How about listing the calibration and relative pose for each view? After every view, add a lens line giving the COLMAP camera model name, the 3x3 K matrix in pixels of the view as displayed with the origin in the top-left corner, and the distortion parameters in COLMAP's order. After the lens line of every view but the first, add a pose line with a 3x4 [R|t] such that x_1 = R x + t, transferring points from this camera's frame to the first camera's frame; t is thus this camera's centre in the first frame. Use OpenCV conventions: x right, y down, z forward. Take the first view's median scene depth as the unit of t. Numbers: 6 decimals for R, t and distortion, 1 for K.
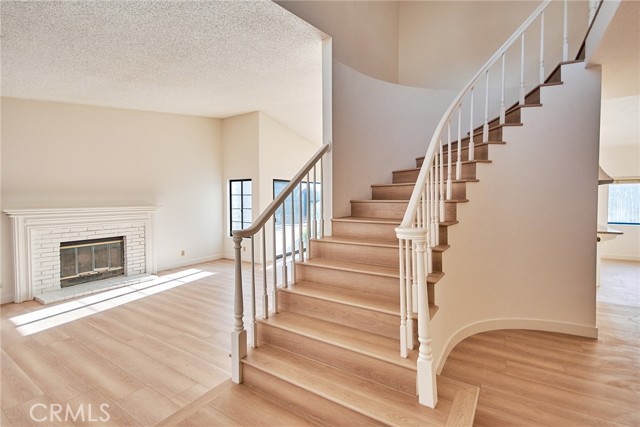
lens RADIAL K [[272.2, 0, 331.2], [0, 272.2, 203.7], [0, 0, 1]] dist [0.010365, -0.010123]
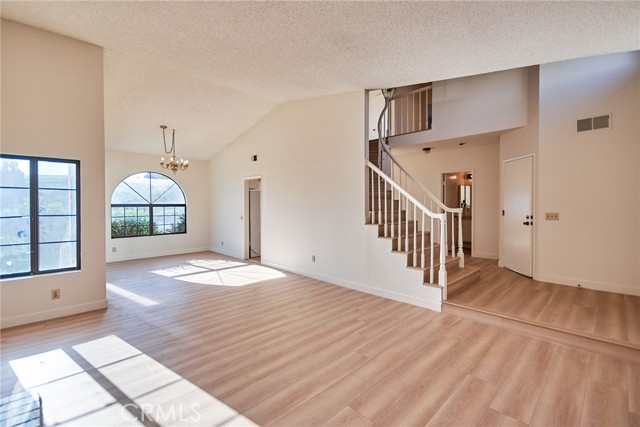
lens RADIAL K [[272.2, 0, 331.2], [0, 272.2, 203.7], [0, 0, 1]] dist [0.010365, -0.010123]
pose [[0.274539, 0.002921, 0.961571, -1.066181], [0.020450, 0.999751, -0.008876, 0.016925], [-0.961358, 0.022100, 0.274411, 0.574740]]
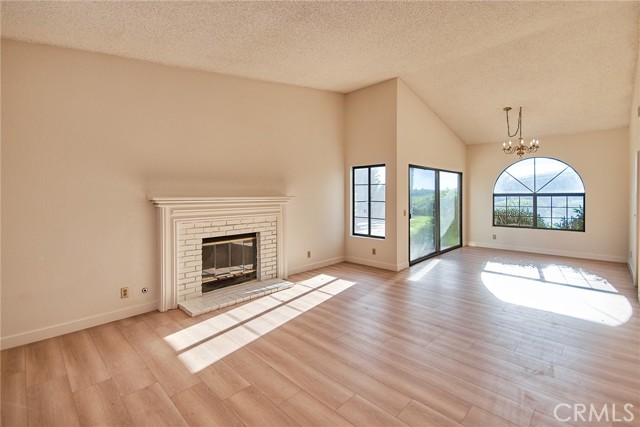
lens RADIAL K [[286.6, 0, 323.3], [0, 286.6, 194.8], [0, 0, 1]] dist [0.011834, -0.000305]
pose [[0.968695, -0.002397, -0.248240, -0.408917], [-0.002441, 0.999813, -0.019178, 0.024360], [0.248240, 0.019184, 0.968509, 0.233549]]
